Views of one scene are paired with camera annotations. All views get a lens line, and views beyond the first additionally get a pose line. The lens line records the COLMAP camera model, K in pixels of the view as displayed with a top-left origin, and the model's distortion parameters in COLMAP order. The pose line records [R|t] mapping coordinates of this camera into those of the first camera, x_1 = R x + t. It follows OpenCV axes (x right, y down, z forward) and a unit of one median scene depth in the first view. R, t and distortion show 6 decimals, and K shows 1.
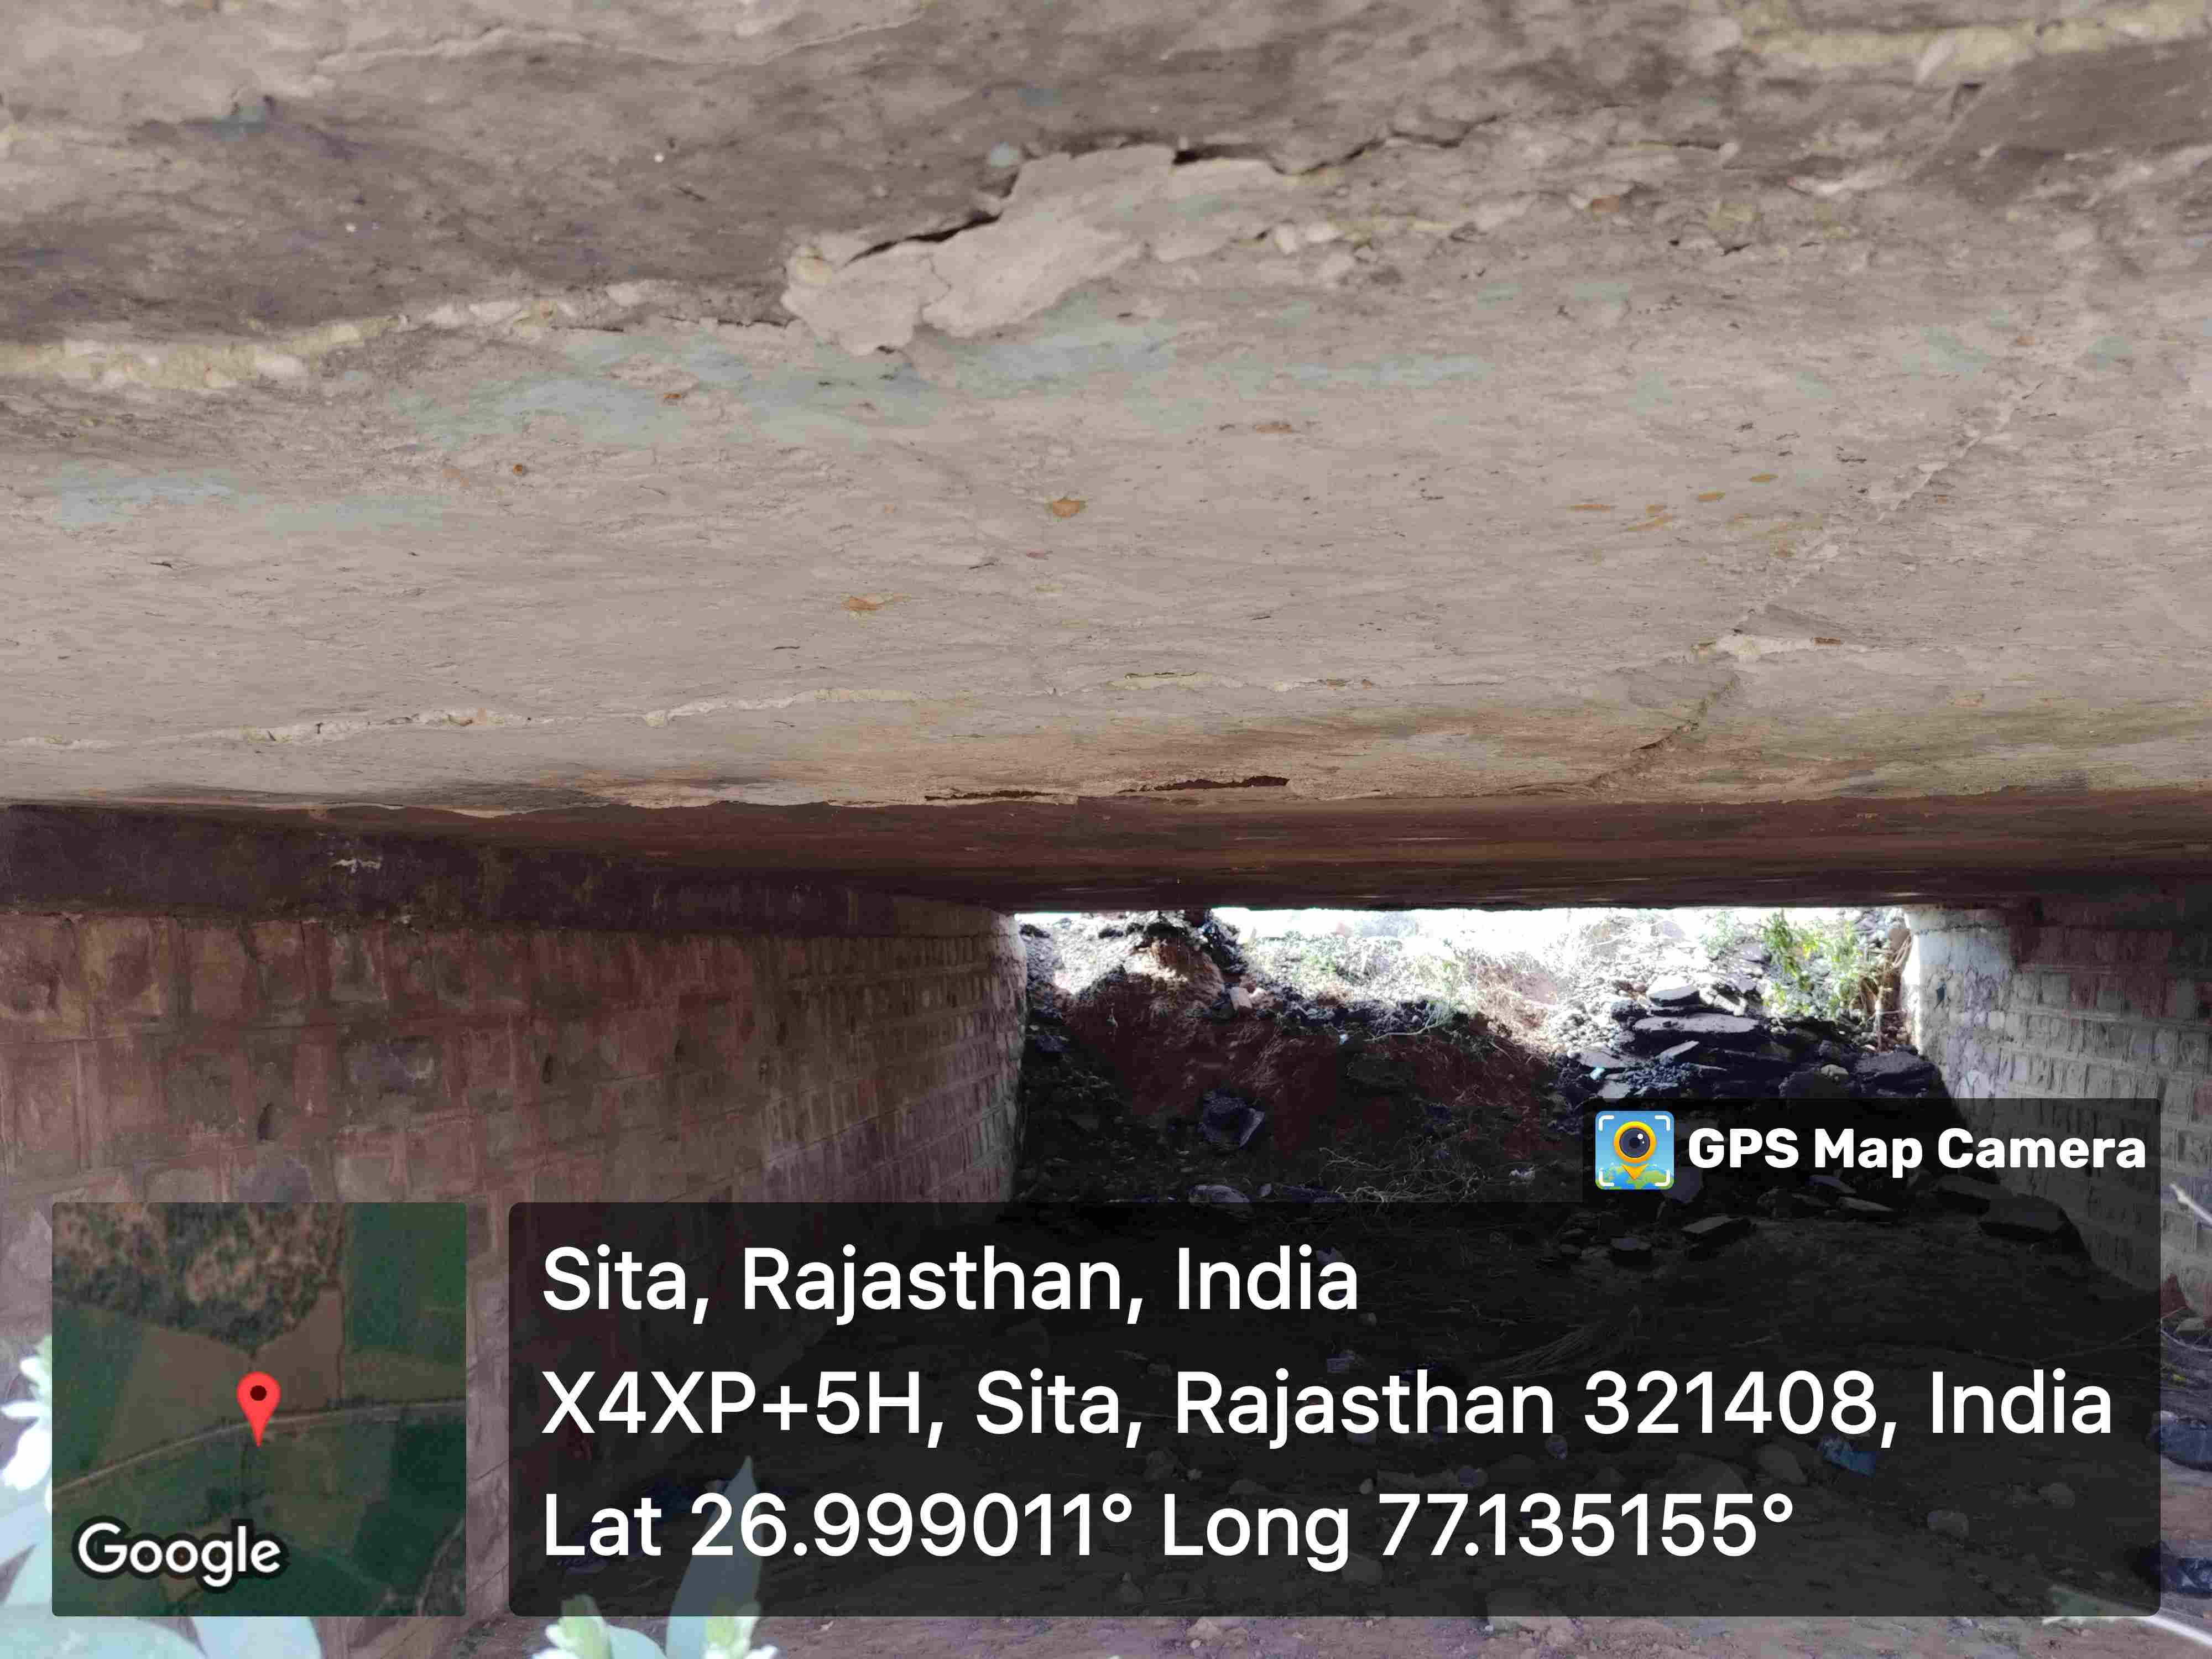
lens RADIAL K [[1754.0, 0, 1102.5], [0, 1754.0, 813.5], [0, 0, 1]] dist [0.191030, -0.355358]
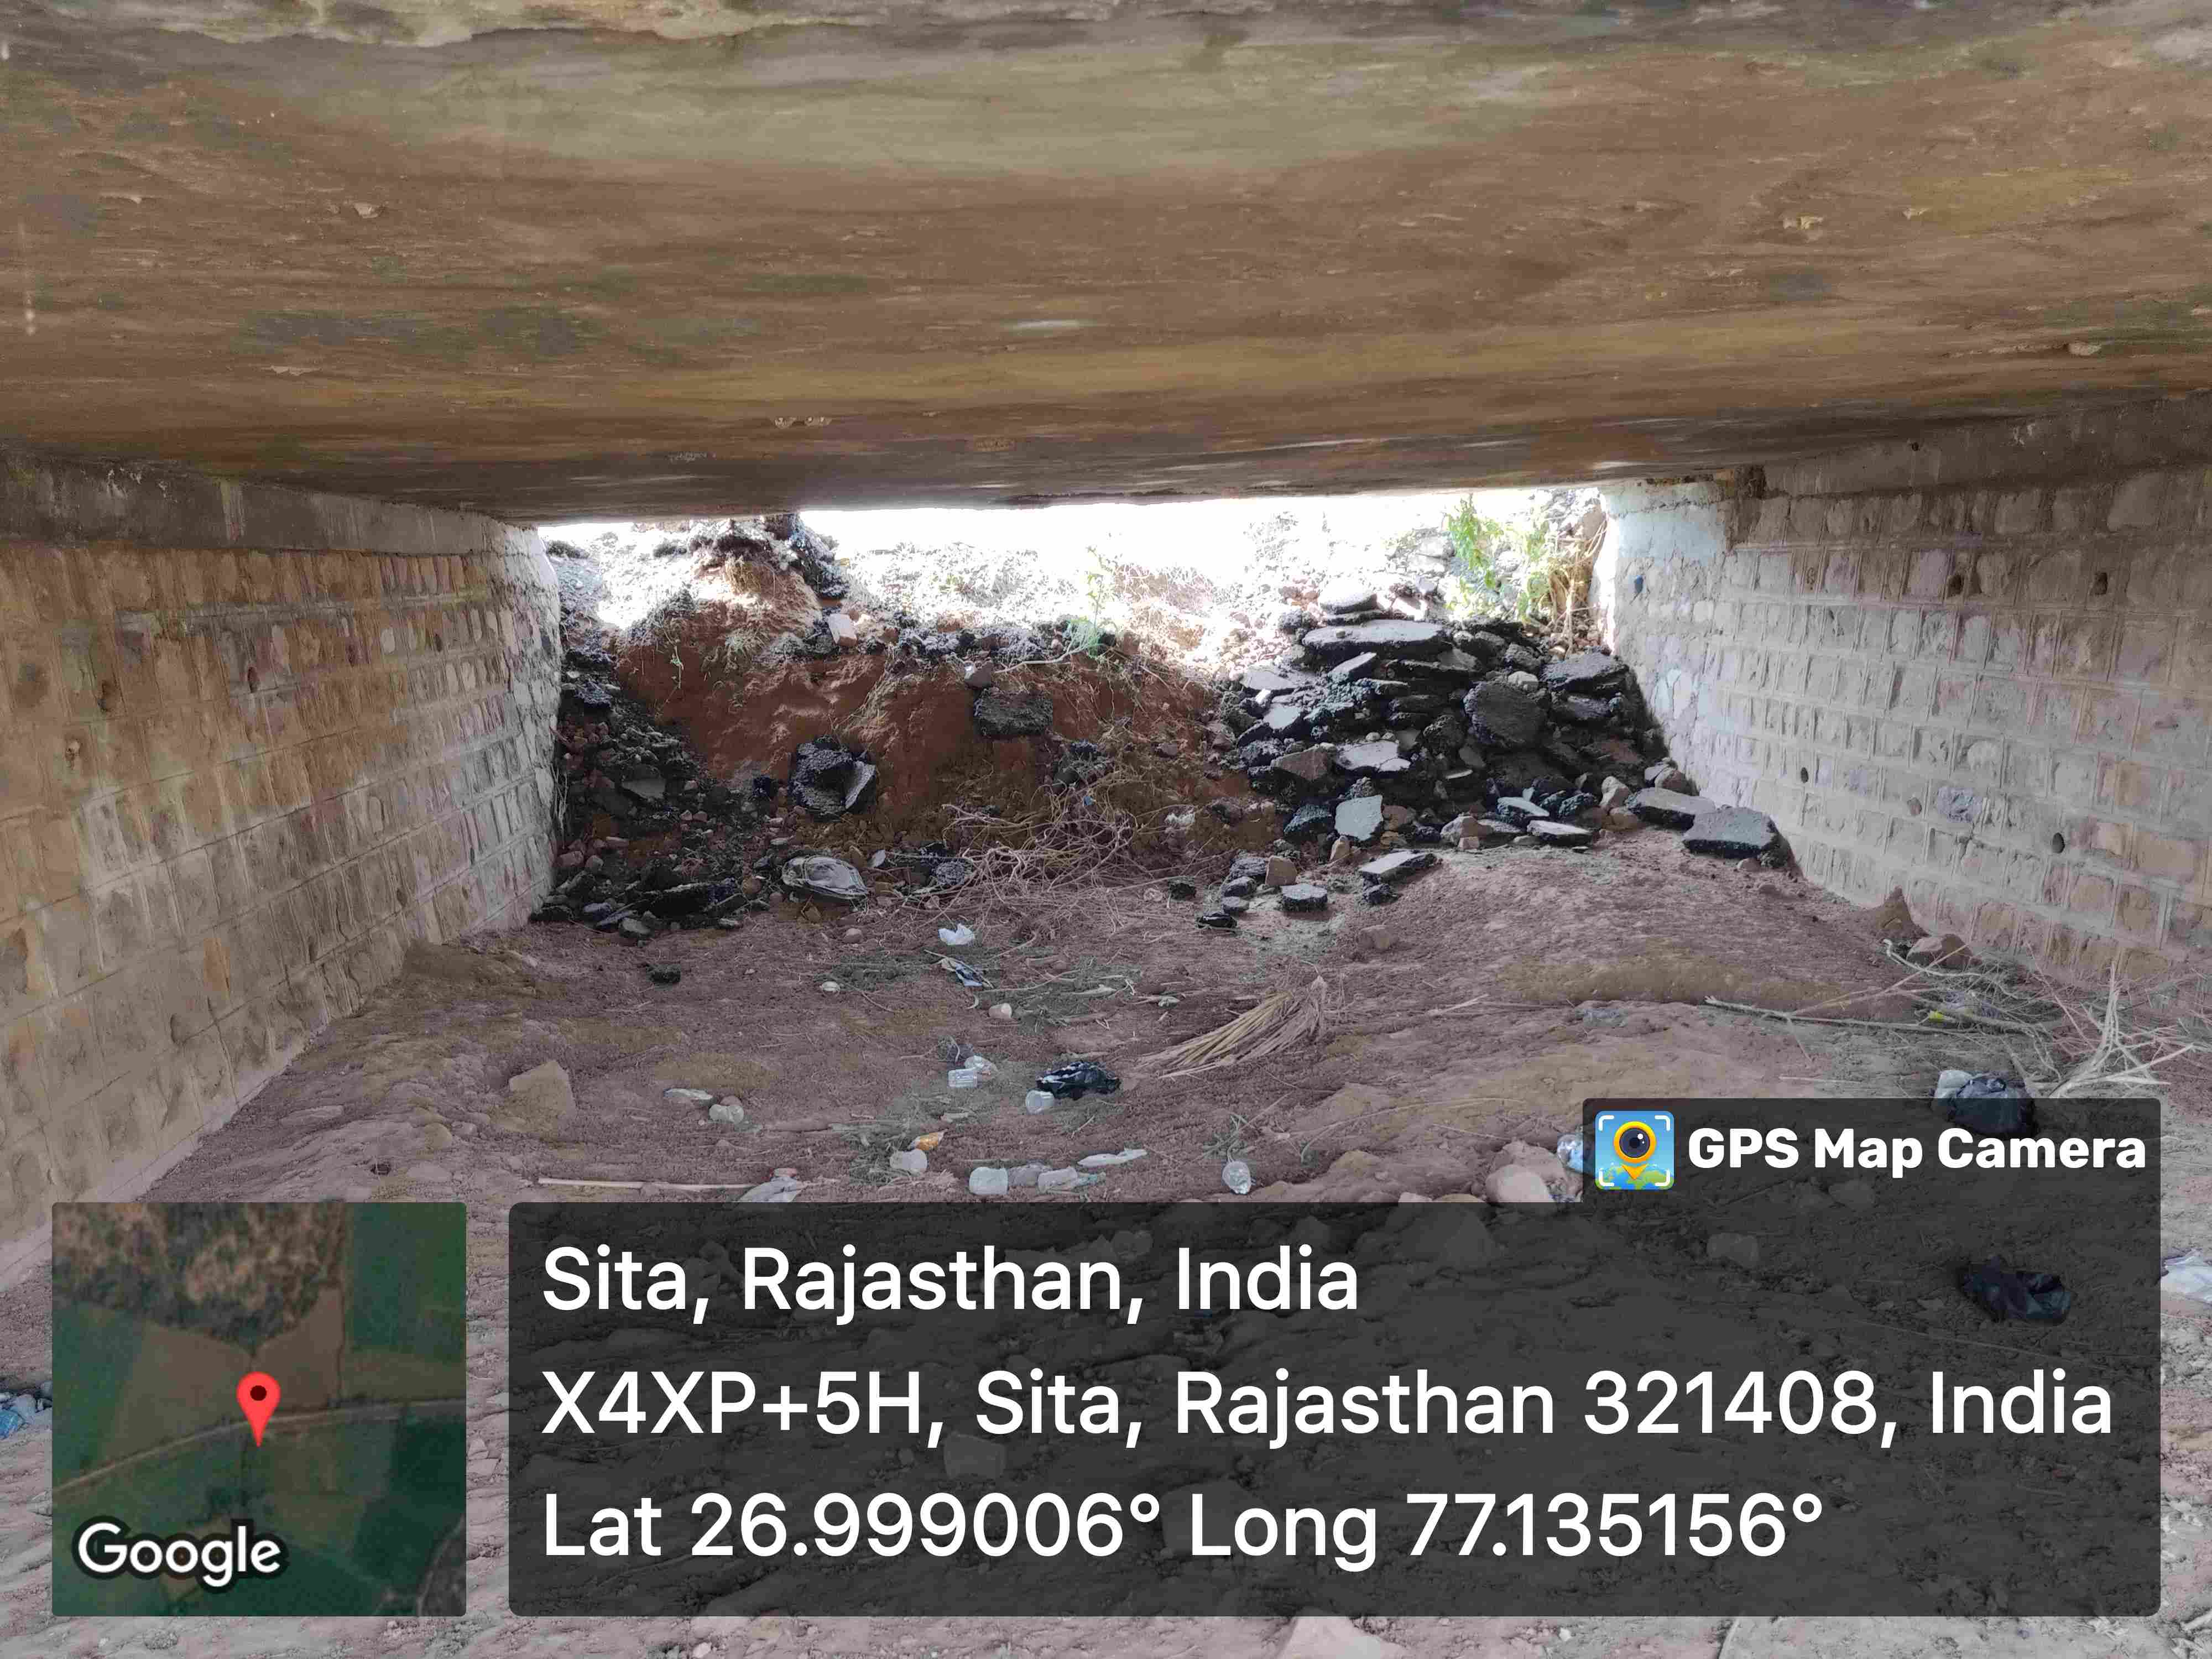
lens RADIAL K [[1788.6, 0, 1099.2], [0, 1788.6, 821.1], [0, 0, 1]] dist [0.104437, -0.169203]
pose [[0.980042, -0.059523, 0.189672, 0.034143], [0.019067, 0.977867, 0.208355, 0.023879], [-0.197876, -0.200580, 0.959486, 0.179145]]
